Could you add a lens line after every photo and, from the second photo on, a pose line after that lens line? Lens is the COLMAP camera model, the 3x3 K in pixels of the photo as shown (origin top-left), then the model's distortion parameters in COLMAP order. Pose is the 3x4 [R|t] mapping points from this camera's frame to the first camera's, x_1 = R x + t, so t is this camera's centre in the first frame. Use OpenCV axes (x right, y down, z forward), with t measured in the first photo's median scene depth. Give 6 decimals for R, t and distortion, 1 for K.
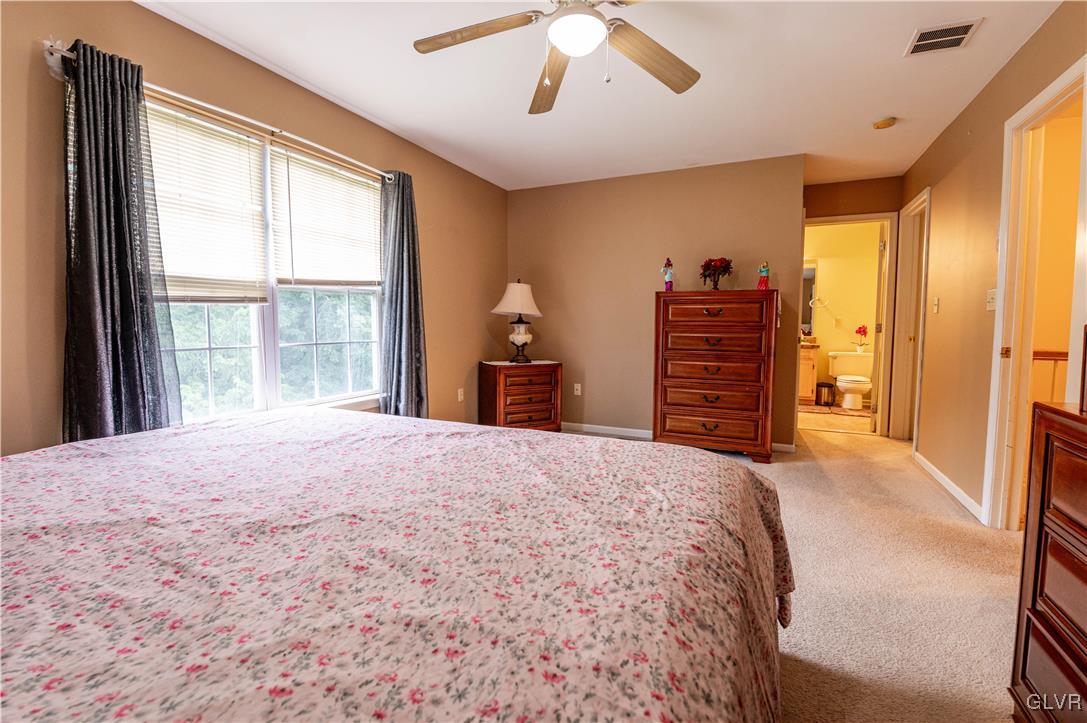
lens RADIAL K [[474.3, 0, 546.4], [0, 474.3, 356.2], [0, 0, 1]] dist [0.001767, -0.011609]
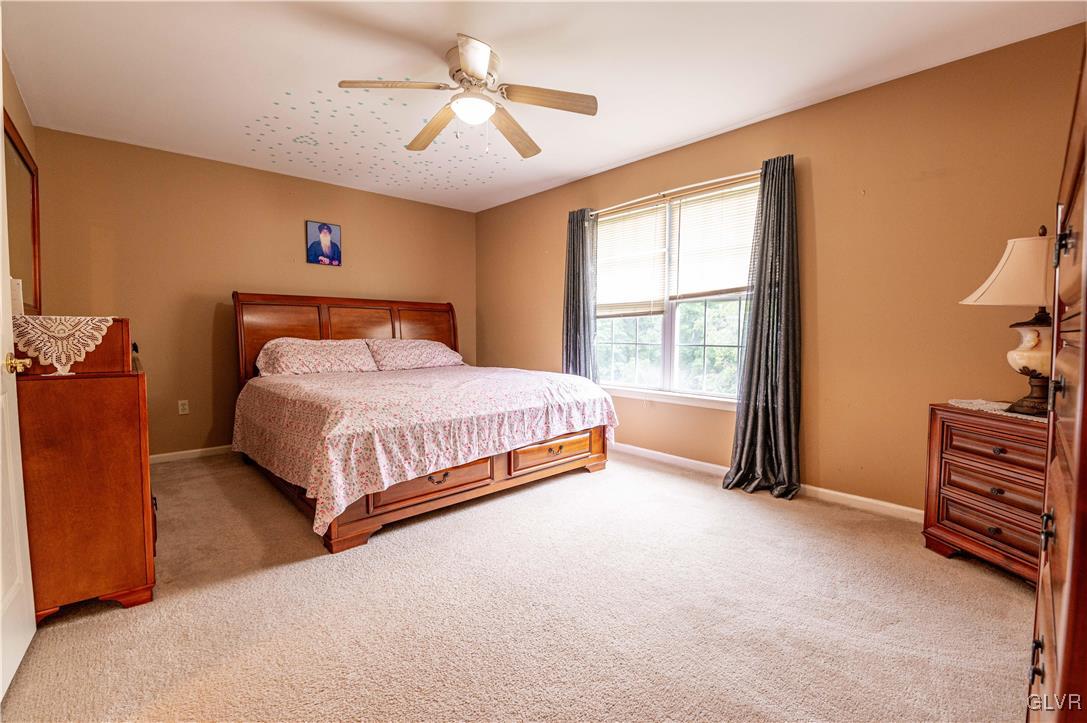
lens RADIAL K [[474.3, 0, 546.4], [0, 474.3, 356.2], [0, 0, 1]] dist [0.001767, -0.011609]
pose [[-0.406106, 0.056658, -0.912068, 0.863323], [-0.053973, 0.994847, 0.085832, -0.087472], [0.912231, 0.084084, -0.400955, 1.231384]]
